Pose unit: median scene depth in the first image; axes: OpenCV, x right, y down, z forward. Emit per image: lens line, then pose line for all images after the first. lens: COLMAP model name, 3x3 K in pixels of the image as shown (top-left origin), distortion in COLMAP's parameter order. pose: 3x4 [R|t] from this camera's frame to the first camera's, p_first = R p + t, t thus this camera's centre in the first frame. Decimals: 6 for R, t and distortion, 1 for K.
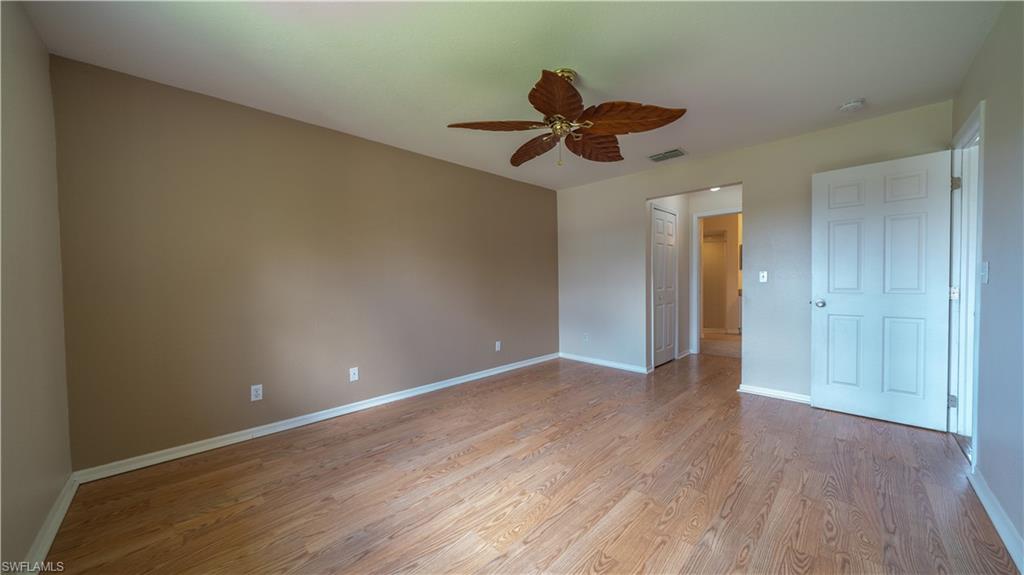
lens RADIAL K [[347.9, 0, 510.5], [0, 347.9, 287.7], [0, 0, 1]] dist [-0.009612, 0.000773]
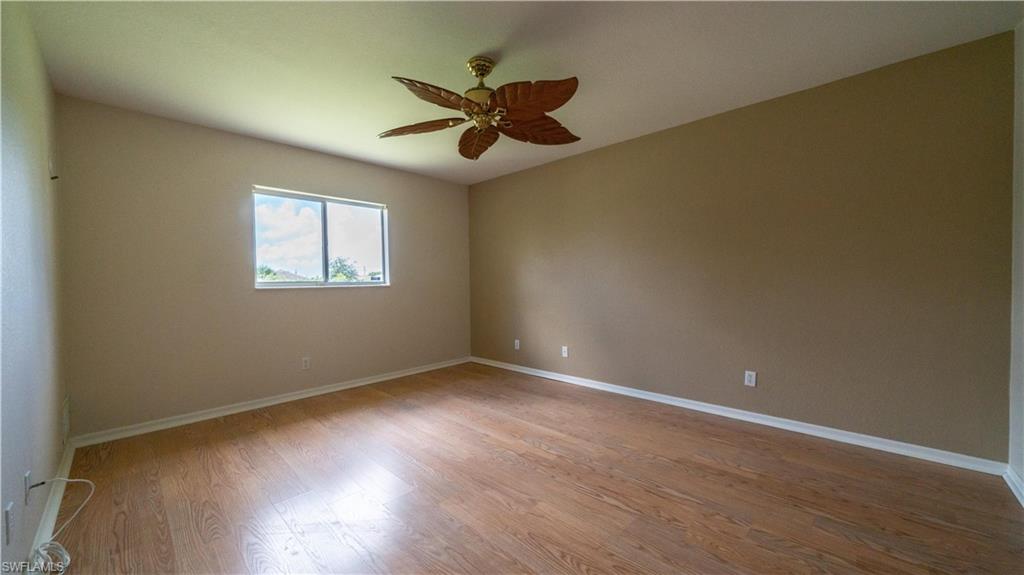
lens RADIAL K [[378.2, 0, 510.5], [0, 378.2, 283.7], [0, 0, 1]] dist [-0.002477, -0.000195]
pose [[0.024242, 0.018823, -0.999529, 0.987358], [-0.009830, 0.999779, 0.018589, -0.017816], [0.999658, 0.009375, 0.024422, 0.859471]]
